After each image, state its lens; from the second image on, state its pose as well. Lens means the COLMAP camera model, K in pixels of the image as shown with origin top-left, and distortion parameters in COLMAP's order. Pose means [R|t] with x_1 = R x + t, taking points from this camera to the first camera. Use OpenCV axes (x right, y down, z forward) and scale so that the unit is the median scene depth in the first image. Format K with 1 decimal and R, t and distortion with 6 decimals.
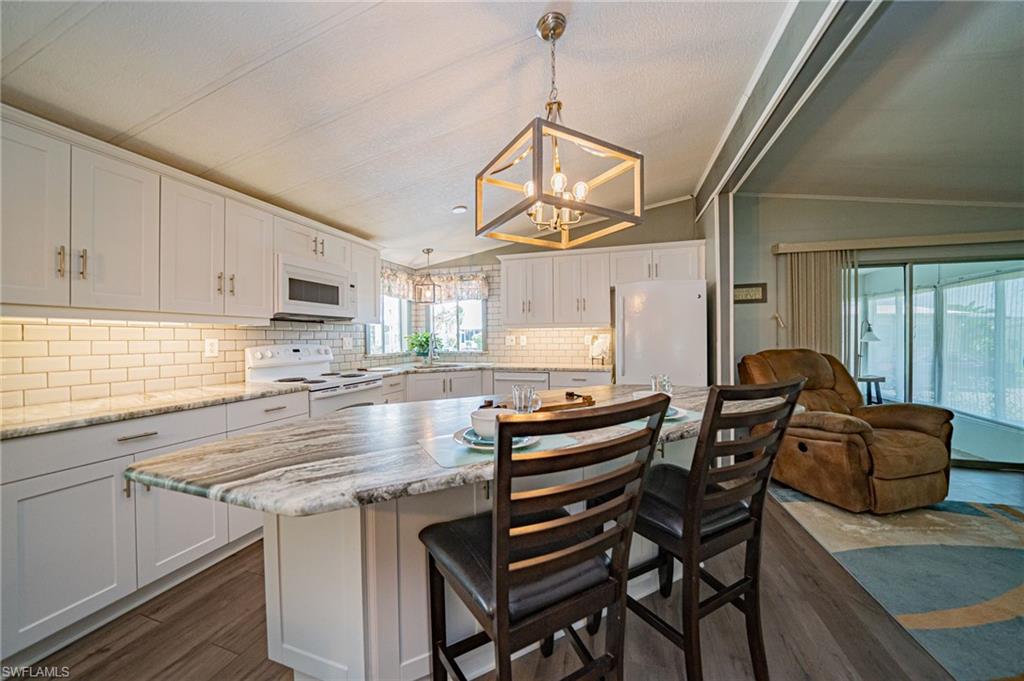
lens RADIAL K [[357.5, 0, 512.2], [0, 357.5, 340.2], [0, 0, 1]] dist [-0.025704, 0.003197]
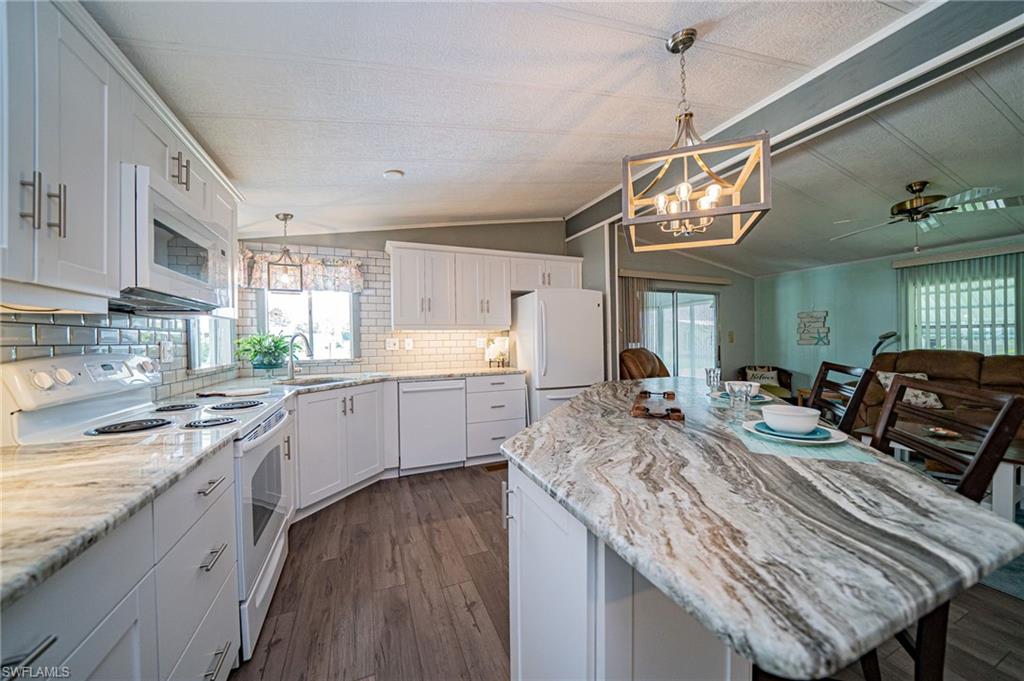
lens RADIAL K [[357.5, 0, 512.8], [0, 357.5, 342.8], [0, 0, 1]] dist [-0.025704, 0.003197]
pose [[0.768674, -0.007659, 0.639595, -0.396760], [0.011002, 0.999939, -0.001249, 0.001544], [-0.639546, 0.007997, 0.768711, 0.220629]]
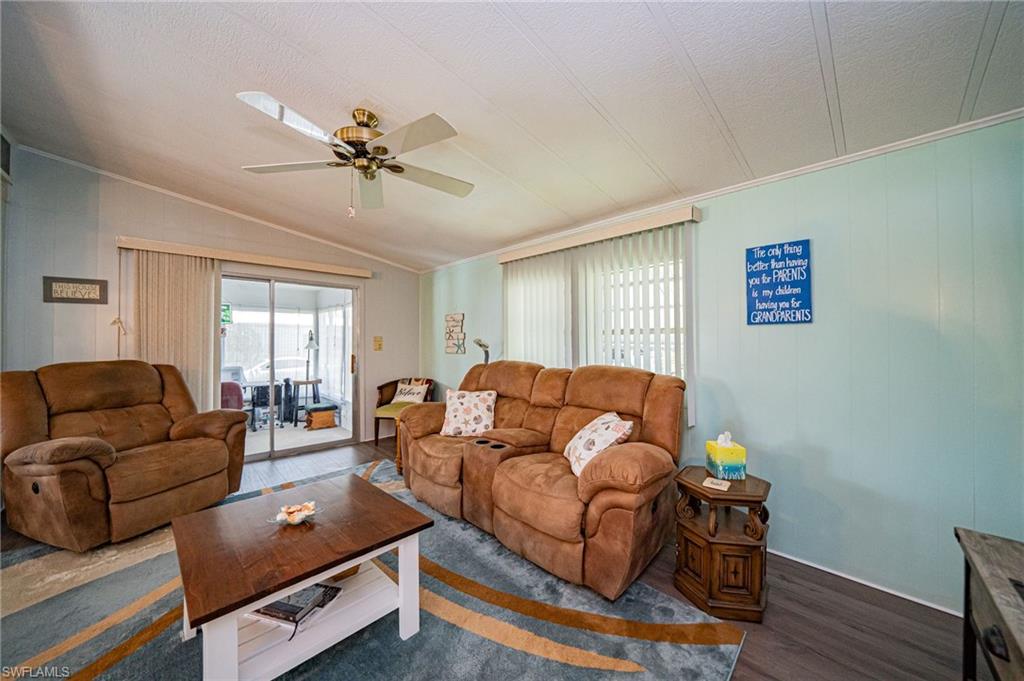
lens RADIAL K [[357.5, 0, 513.9], [0, 357.5, 339.5], [0, 0, 1]] dist [-0.025704, 0.003197]
pose [[0.474117, 0.011225, 0.880390, 0.462033], [0.007903, 0.999824, -0.017004, -0.003229], [-0.880426, 0.015020, 0.473945, -0.215552]]
